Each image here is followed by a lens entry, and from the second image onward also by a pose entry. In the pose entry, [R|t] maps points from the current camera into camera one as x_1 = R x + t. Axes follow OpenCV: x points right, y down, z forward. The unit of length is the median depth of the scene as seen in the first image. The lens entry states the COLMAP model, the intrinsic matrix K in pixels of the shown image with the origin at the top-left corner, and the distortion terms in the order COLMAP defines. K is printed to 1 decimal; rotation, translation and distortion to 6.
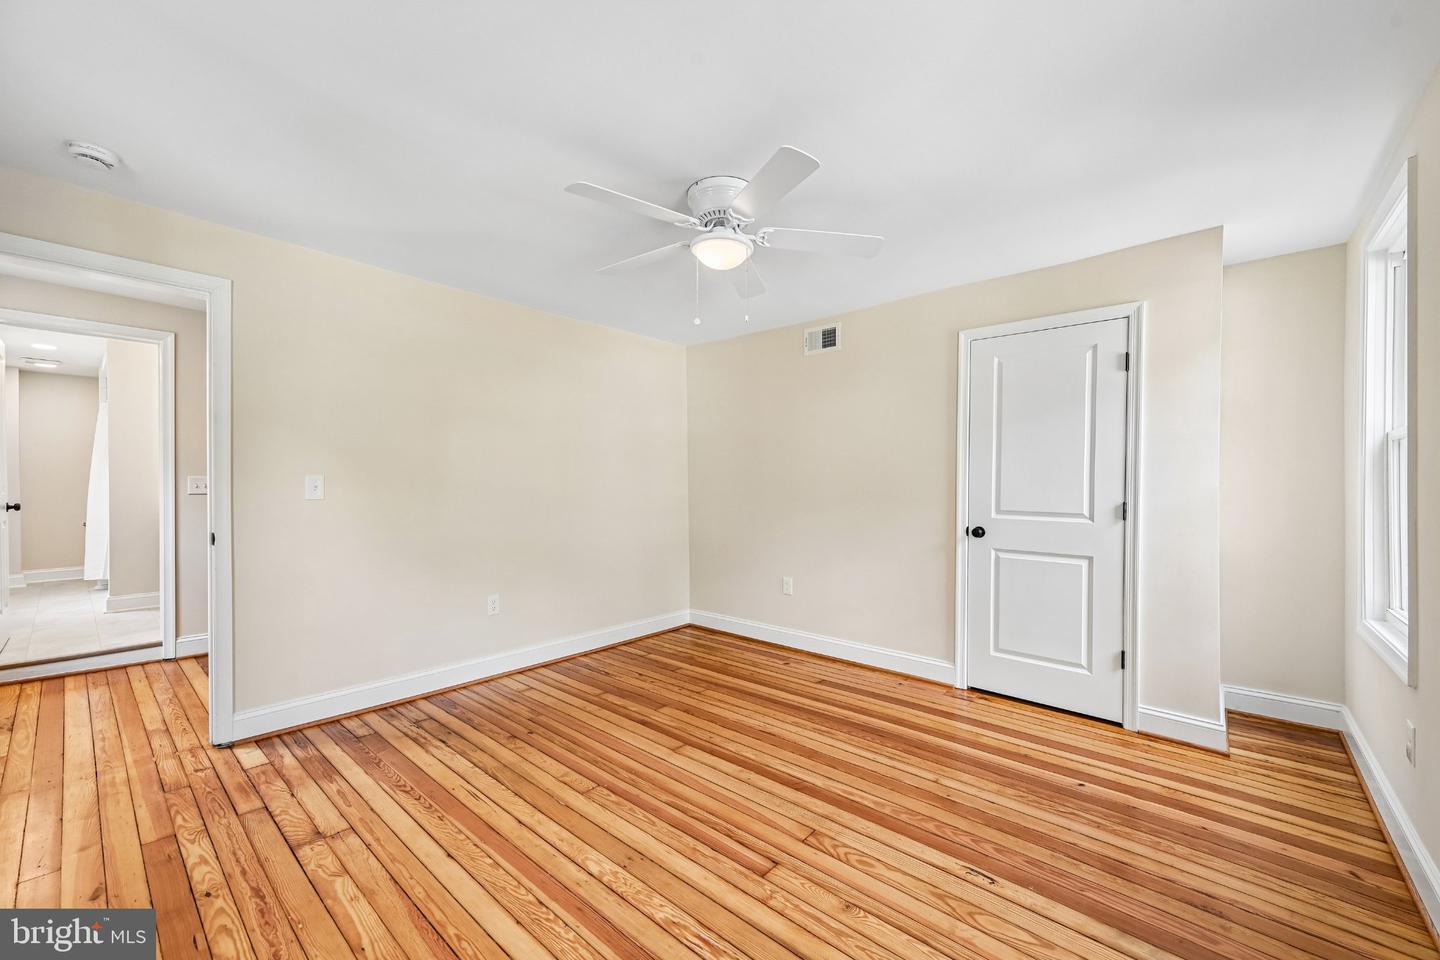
lens RADIAL K [[568.9, 0, 731.7], [0, 568.9, 476.0], [0, 0, 1]] dist [0.003099, -0.000027]
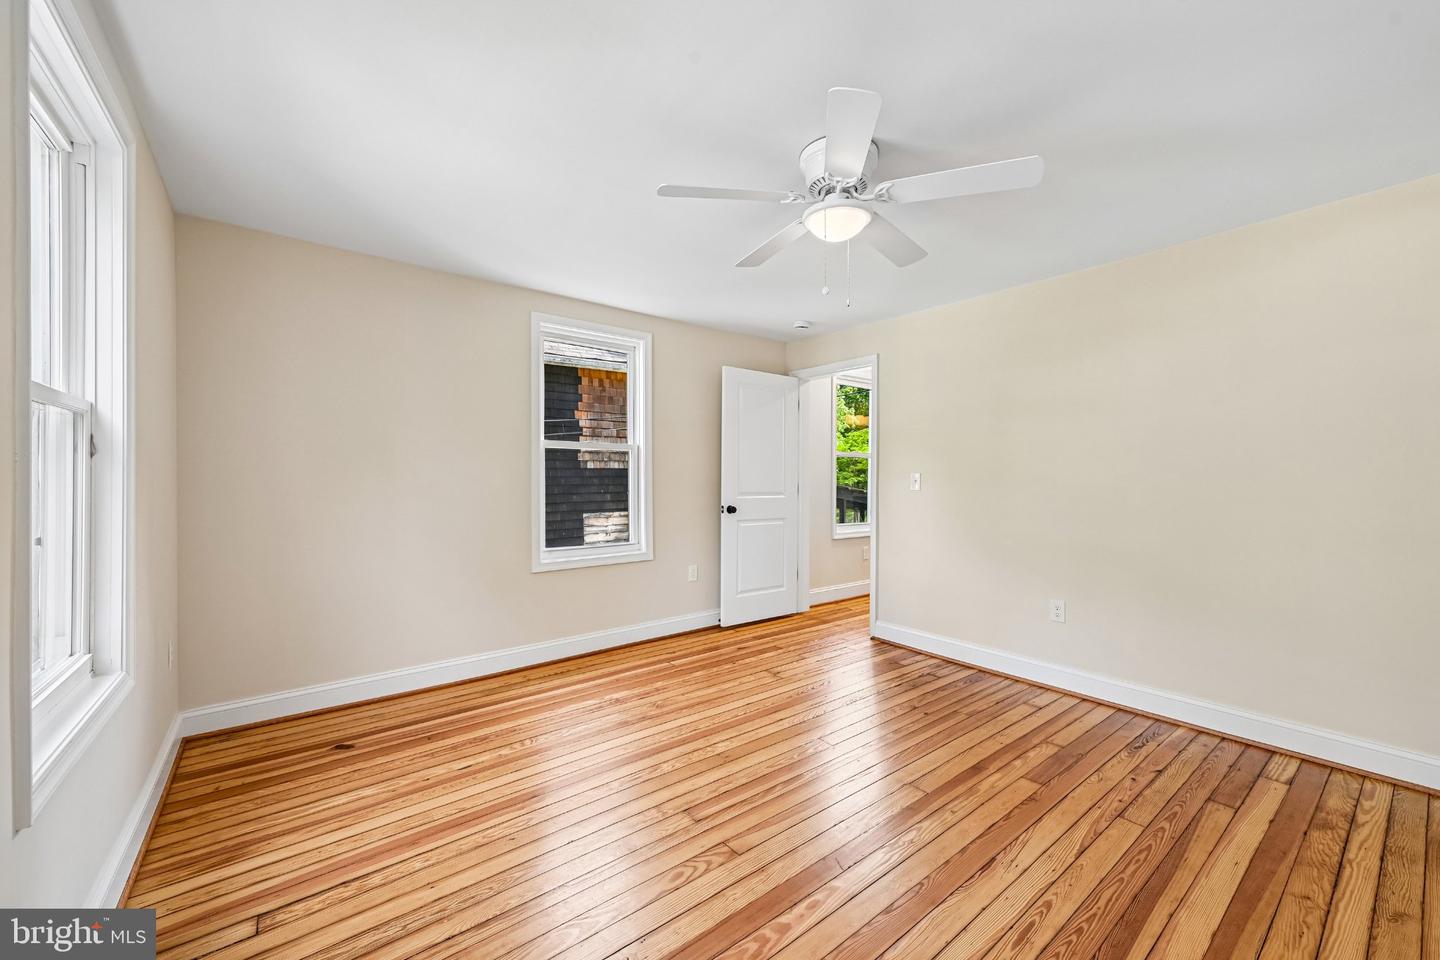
lens RADIAL K [[568.9, 0, 720.3], [0, 568.9, 486.6], [0, 0, 1]] dist [0.003099, -0.000027]
pose [[-0.197033, 0.013304, -0.980307, 0.700853], [0.009488, 0.999887, 0.011662, 0.010917], [0.980351, -0.007003, -0.197137, 0.774995]]
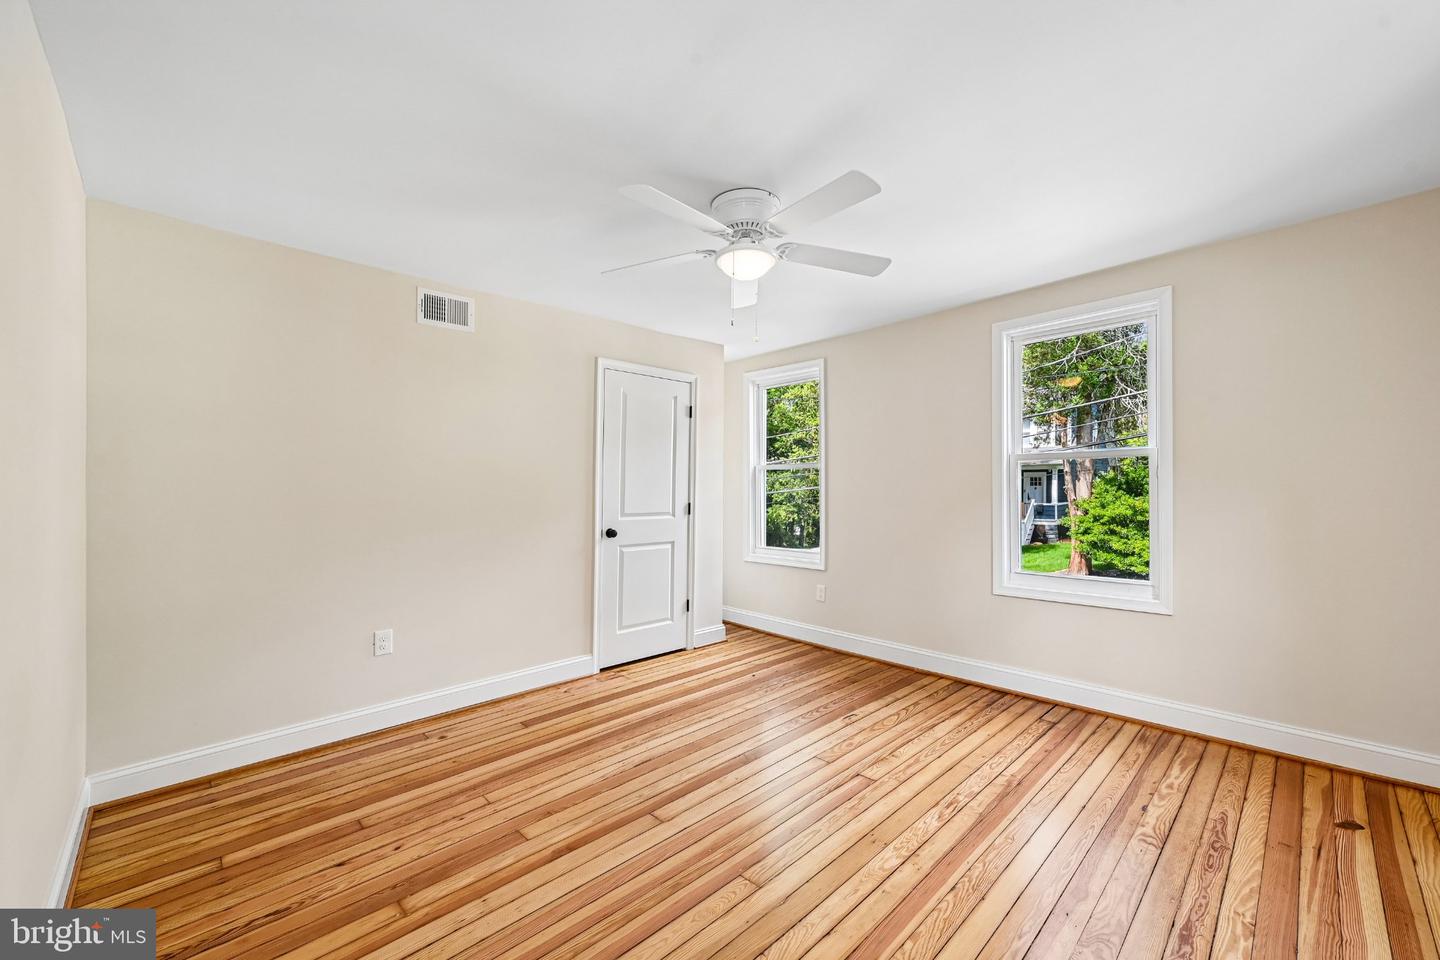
lens RADIAL K [[568.9, 0, 719.8], [0, 568.9, 482.6], [0, 0, 1]] dist [0.003099, -0.000027]
pose [[0.096216, 0.005220, 0.995347, -0.790877], [-0.000671, 0.999986, -0.005180, -0.000244], [-0.995360, -0.000169, 0.096218, 0.732345]]
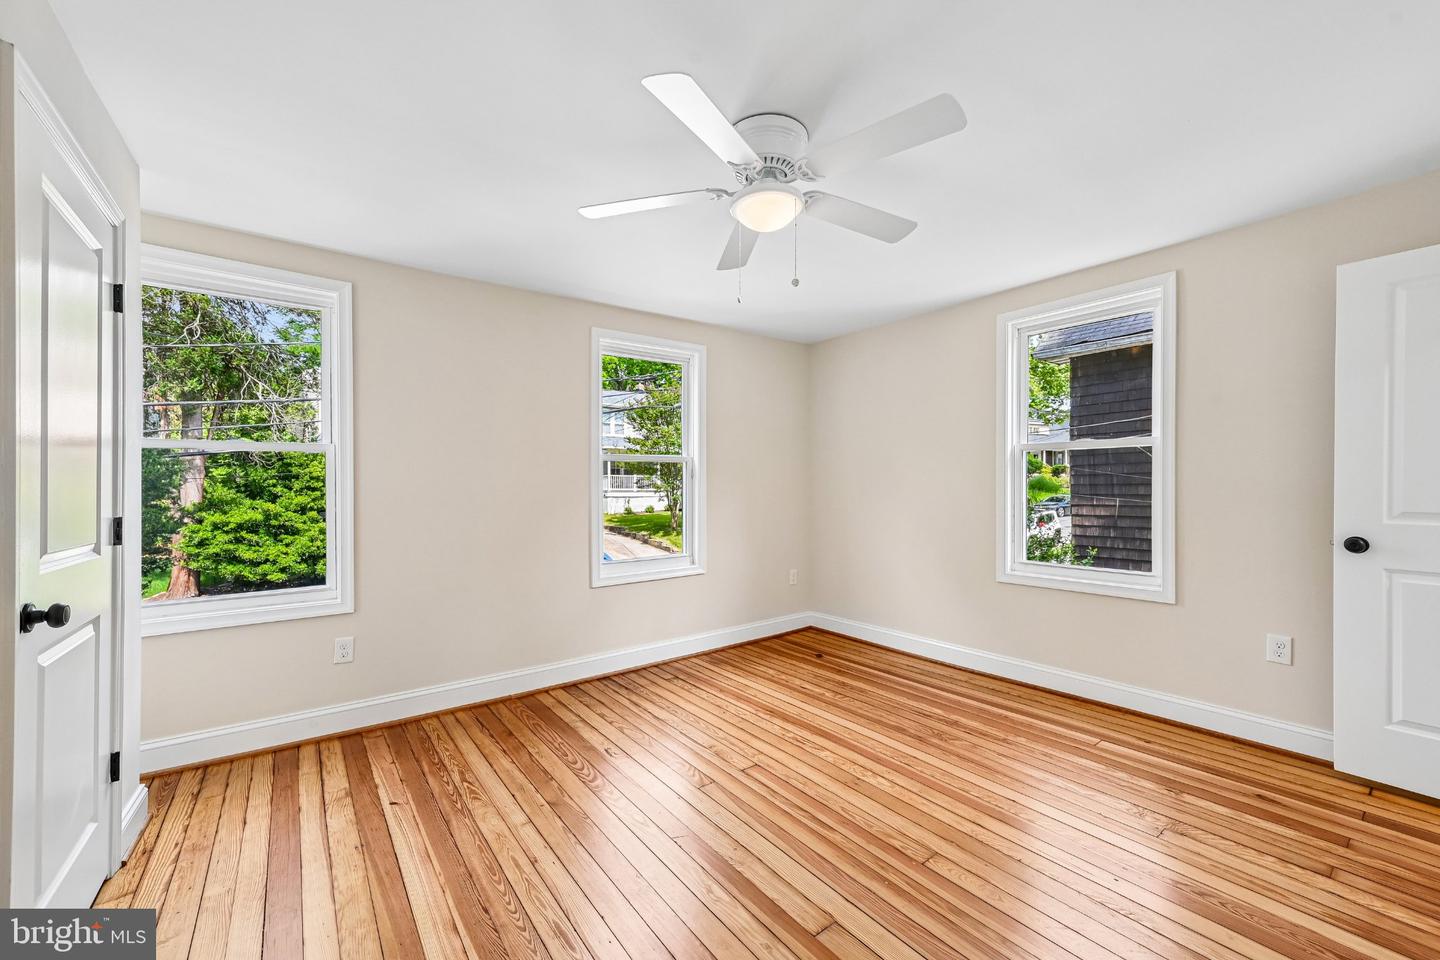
lens RADIAL K [[568.9, 0, 728.6], [0, 568.9, 484.3], [0, 0, 1]] dist [0.003099, -0.000027]
pose [[-0.977222, 0.003136, 0.212195, -0.106418], [0.001260, 0.999959, -0.008973, 0.012861], [-0.212215, -0.008501, -0.977186, 1.418077]]
